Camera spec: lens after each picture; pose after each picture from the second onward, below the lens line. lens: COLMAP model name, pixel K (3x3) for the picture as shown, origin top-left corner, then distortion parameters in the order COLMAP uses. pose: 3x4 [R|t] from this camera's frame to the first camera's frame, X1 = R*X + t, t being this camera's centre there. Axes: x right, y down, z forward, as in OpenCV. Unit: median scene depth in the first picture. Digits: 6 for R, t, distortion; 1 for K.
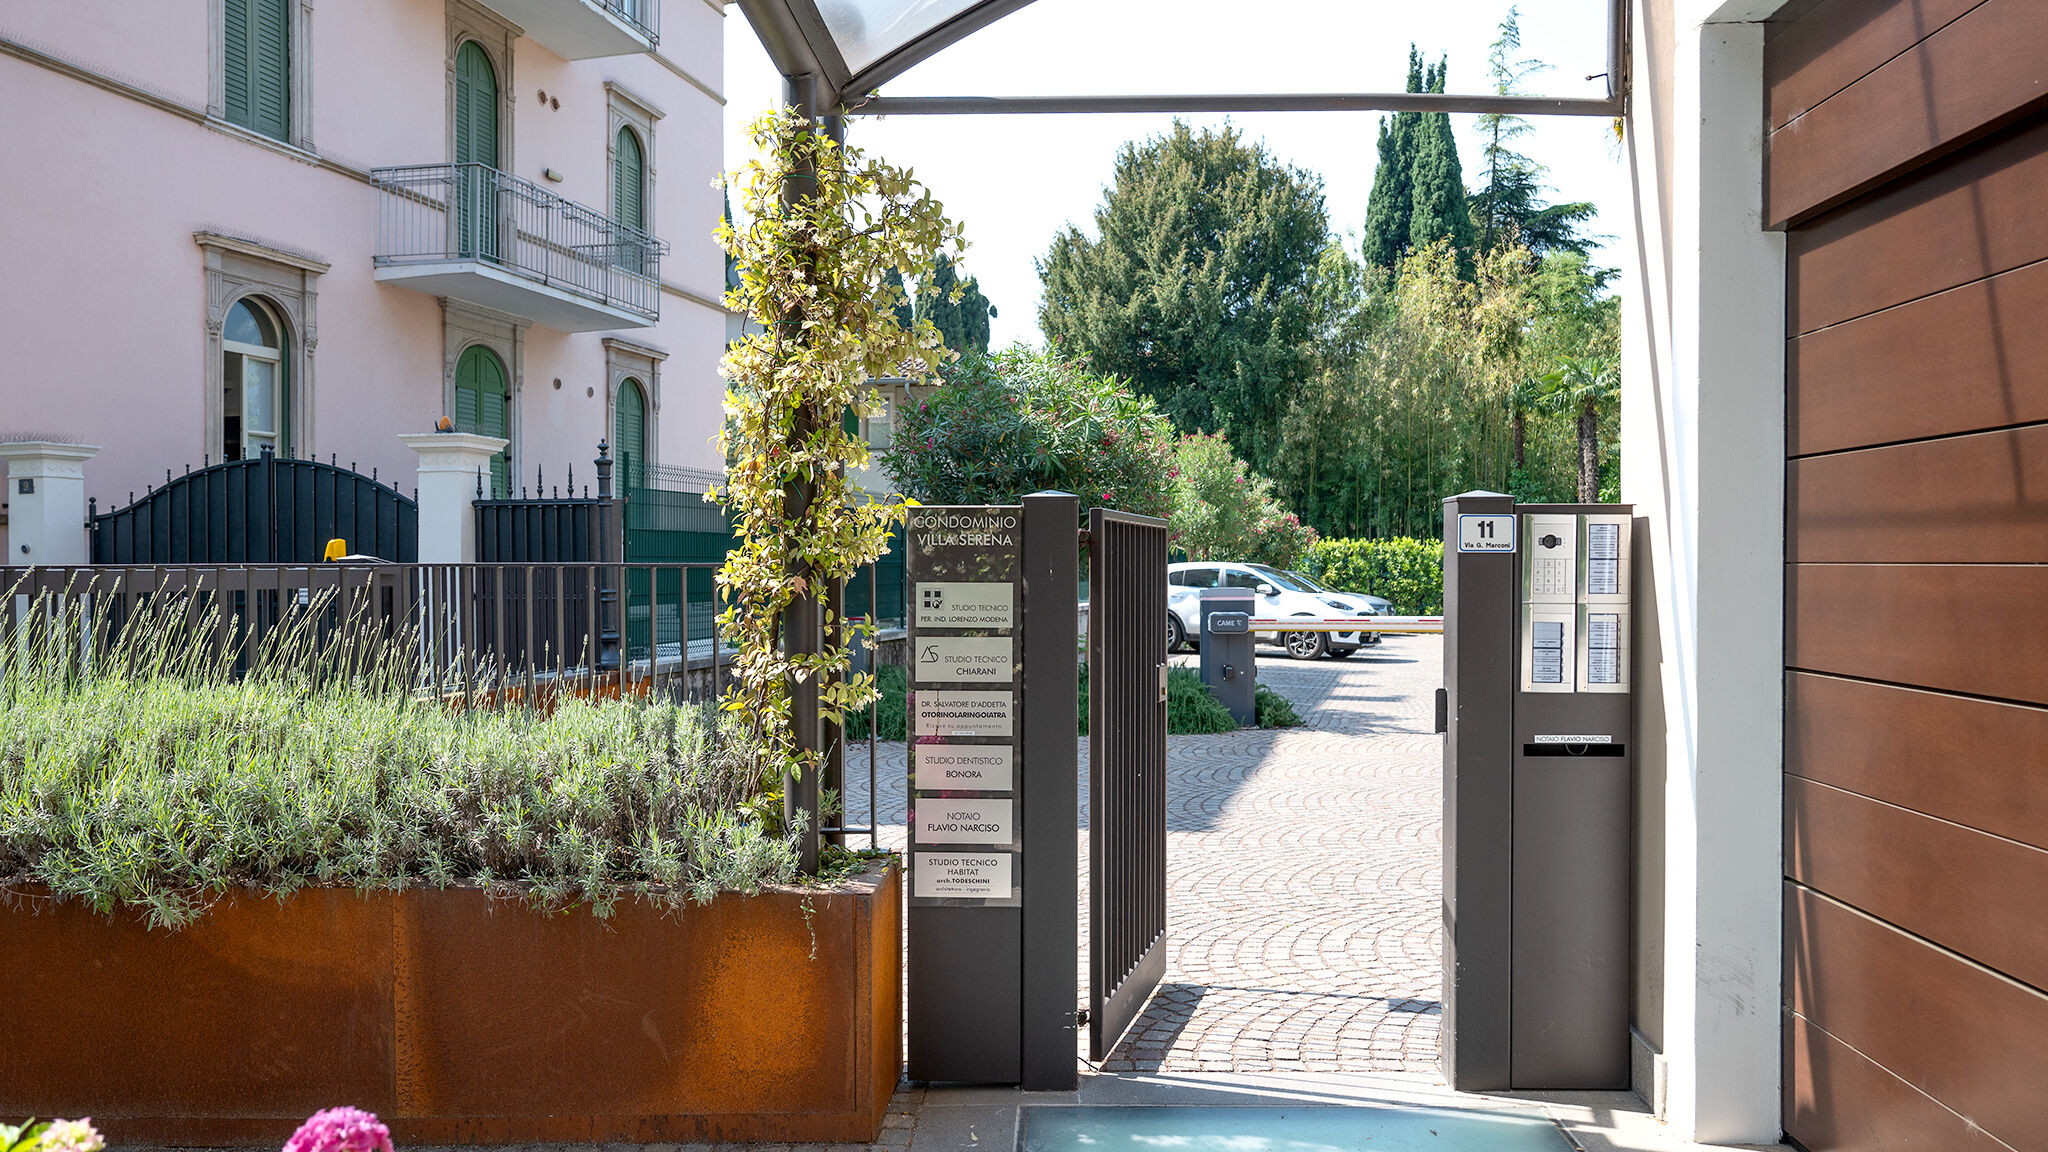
lens RADIAL K [[1482.0, 0, 1024.0], [0, 1482.0, 584.6], [0, 0, 1]] dist [-0.003295, 0.004054]
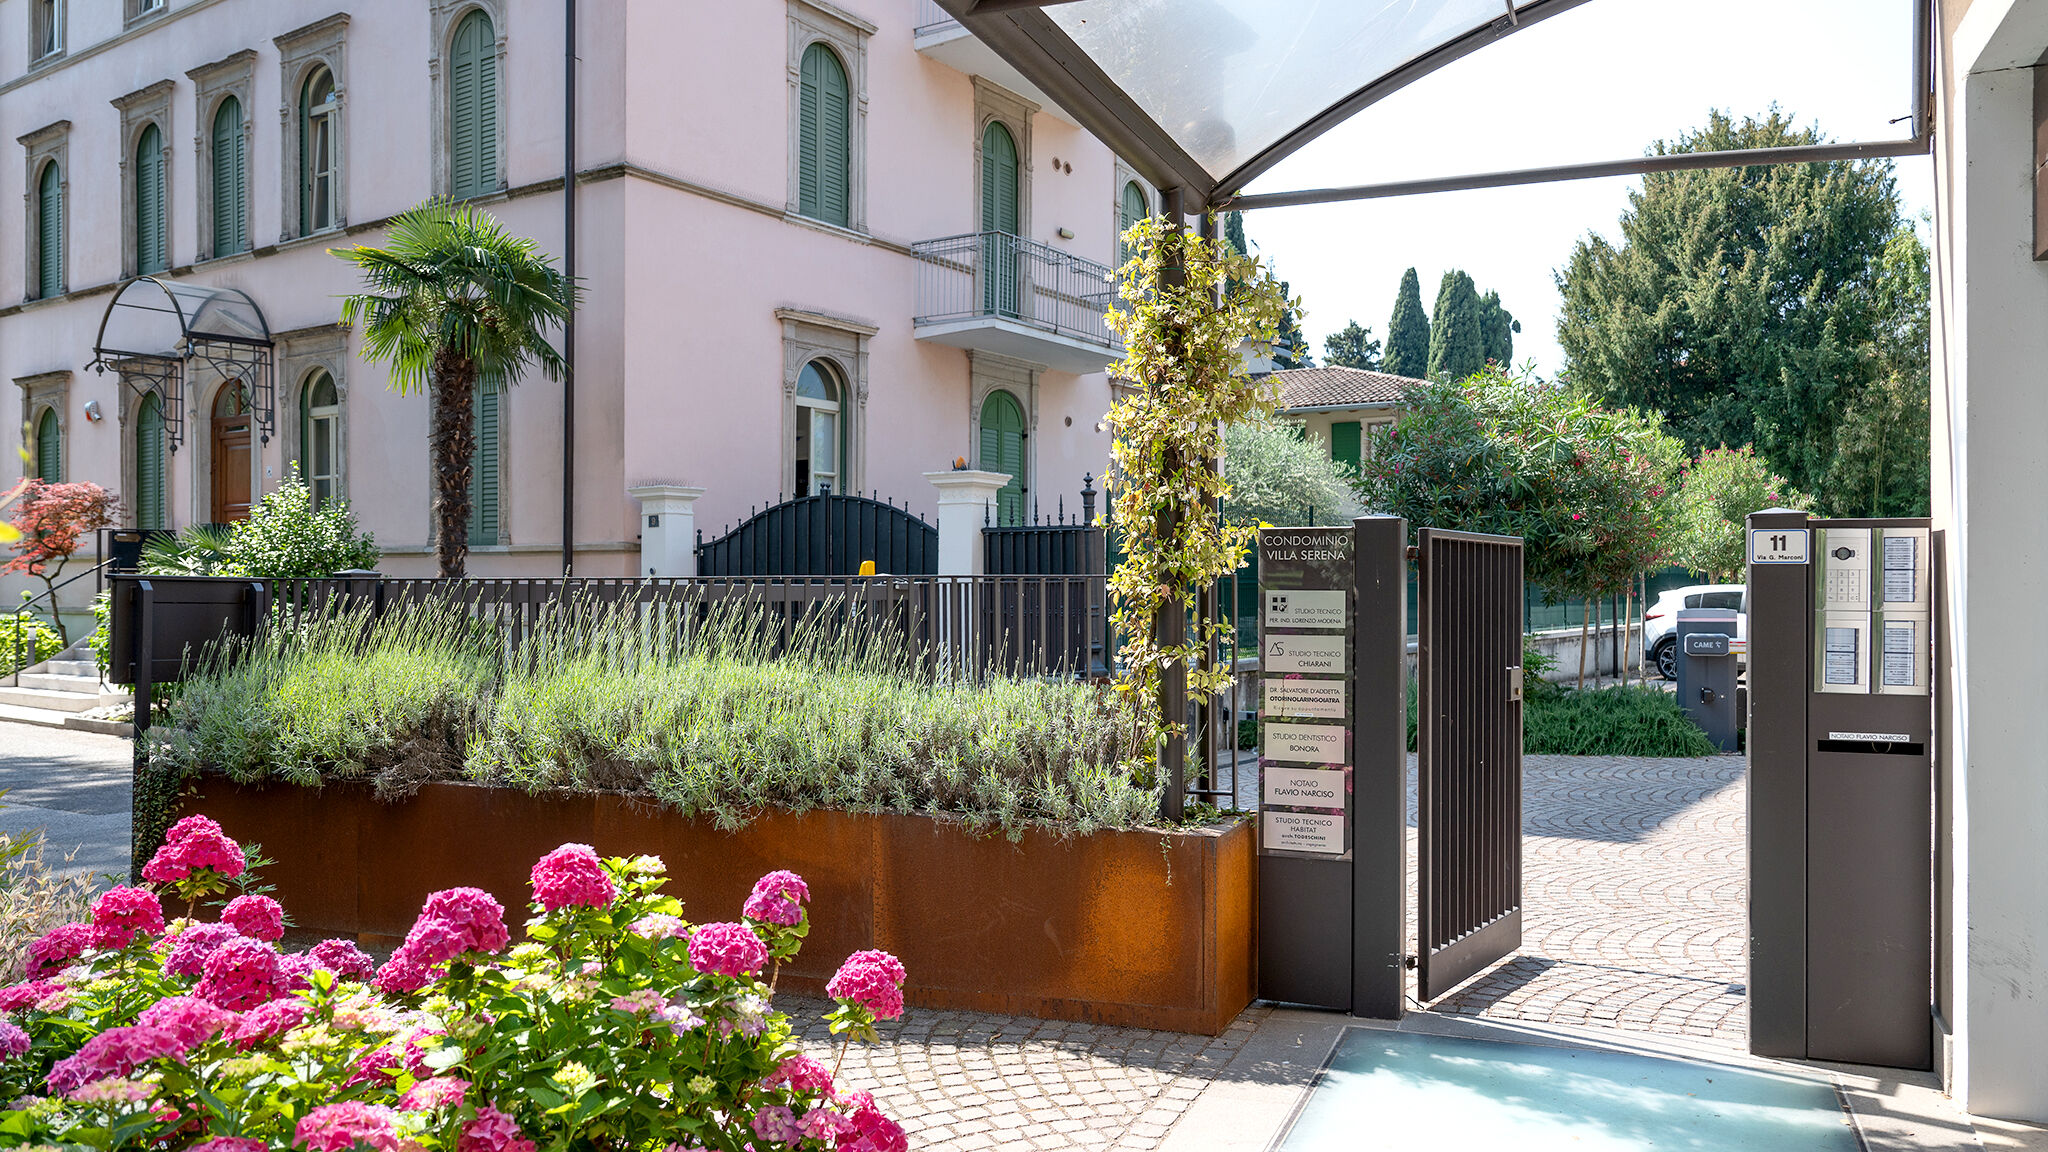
lens RADIAL K [[1482.0, 0, 1024.0], [0, 1482.0, 584.6], [0, 0, 1]] dist [-0.003295, 0.004054]
pose [[0.939426, 0.001221, -0.342751, 0.153232], [-0.006924, 0.999857, -0.015415, 0.013573], [0.342683, 0.016854, 0.939300, -0.210319]]
